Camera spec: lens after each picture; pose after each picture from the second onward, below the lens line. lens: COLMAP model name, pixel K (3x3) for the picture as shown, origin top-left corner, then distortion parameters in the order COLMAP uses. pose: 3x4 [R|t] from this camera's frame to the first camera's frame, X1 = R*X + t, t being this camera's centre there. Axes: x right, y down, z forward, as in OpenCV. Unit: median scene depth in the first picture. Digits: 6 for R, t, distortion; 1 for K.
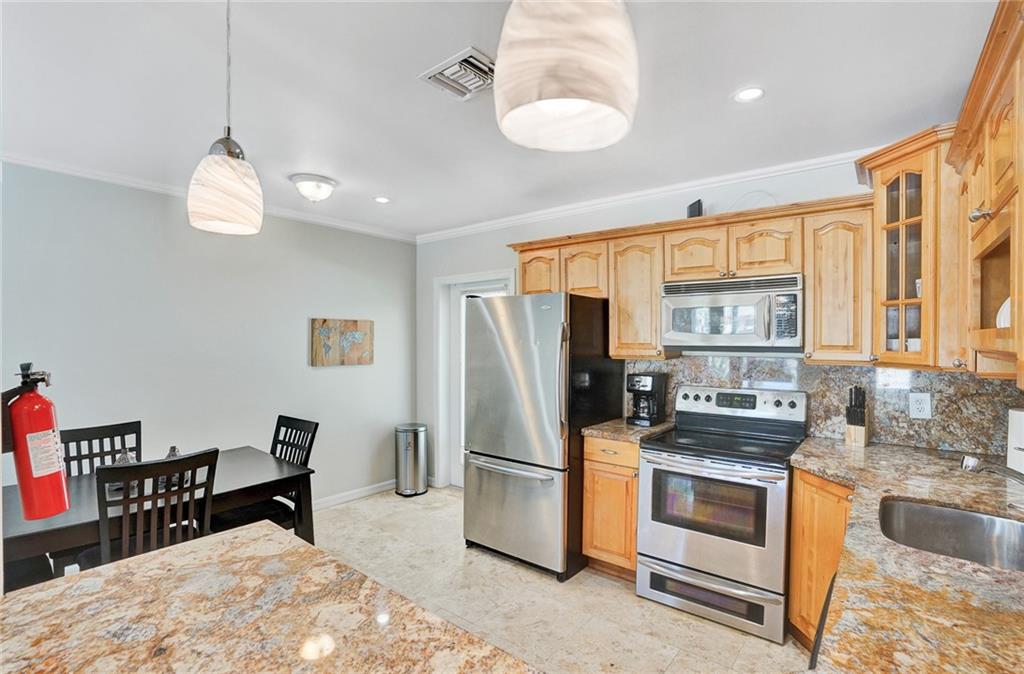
lens RADIAL K [[481.2, 0, 511.1], [0, 481.2, 343.8], [0, 0, 1]] dist [-0.063961, 0.022848]
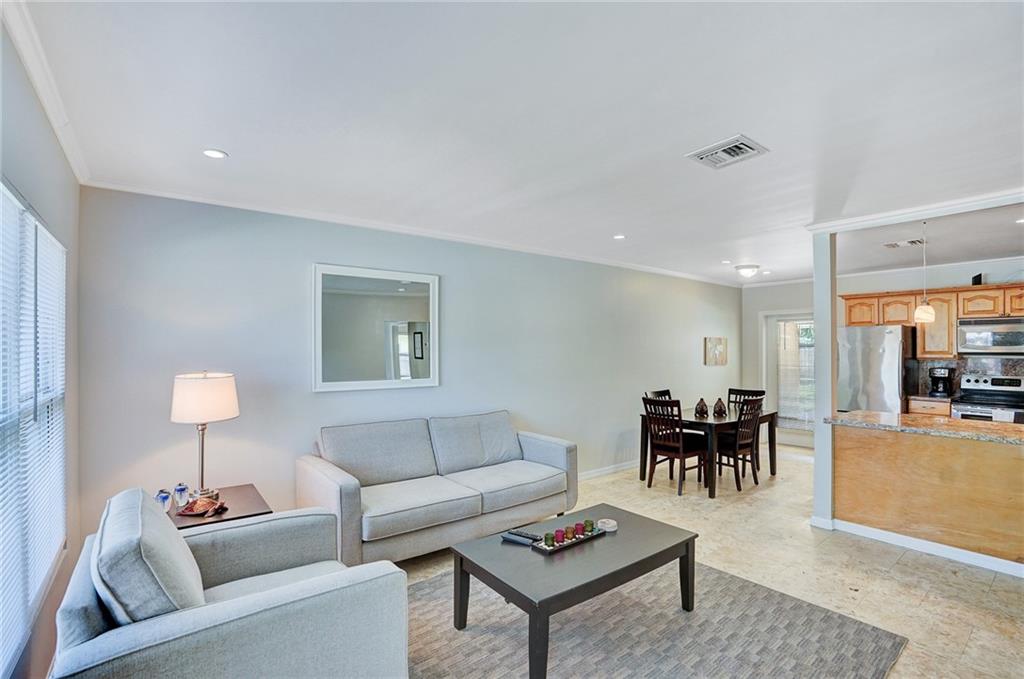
lens RADIAL K [[481.2, 0, 507.6], [0, 481.2, 350.4], [0, 0, 1]] dist [-0.063961, 0.022848]
pose [[0.973107, -0.000810, -0.230351, -1.023578], [-0.001980, 0.999927, -0.011884, 0.021955], [0.230344, 0.012020, 0.973035, -1.217817]]
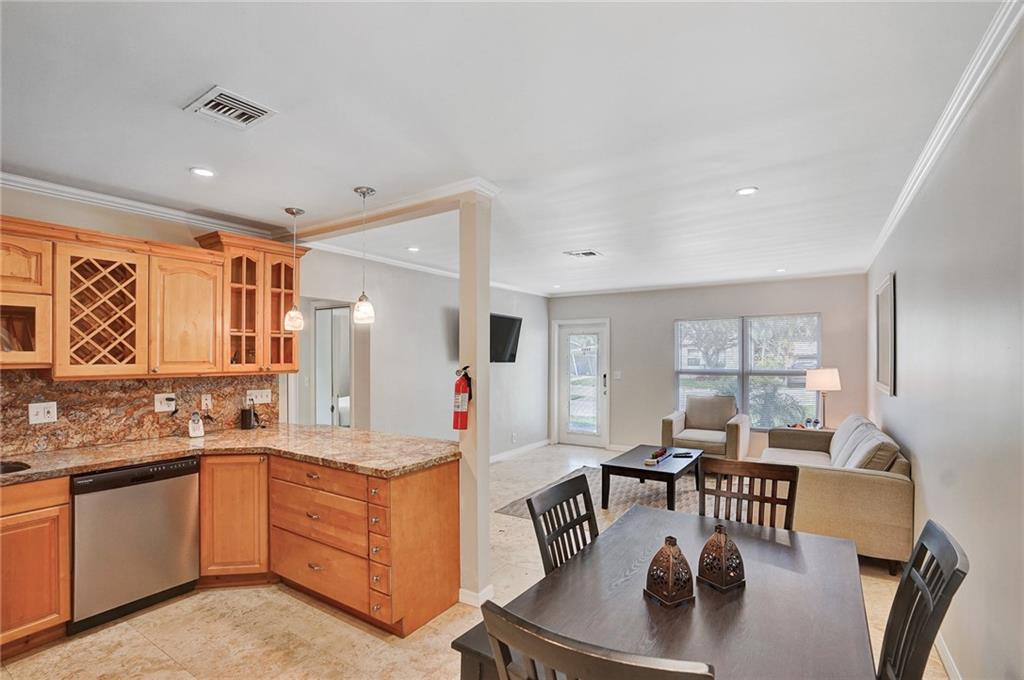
lens RADIAL K [[481.2, 0, 523.7], [0, 481.2, 352.0], [0, 0, 1]] dist [-0.063961, 0.022848]
pose [[-0.991512, 0.000835, -0.130016, -0.396170], [-0.000154, 0.999971, 0.007596, -0.020224], [0.130018, 0.007552, -0.991483, 1.385908]]
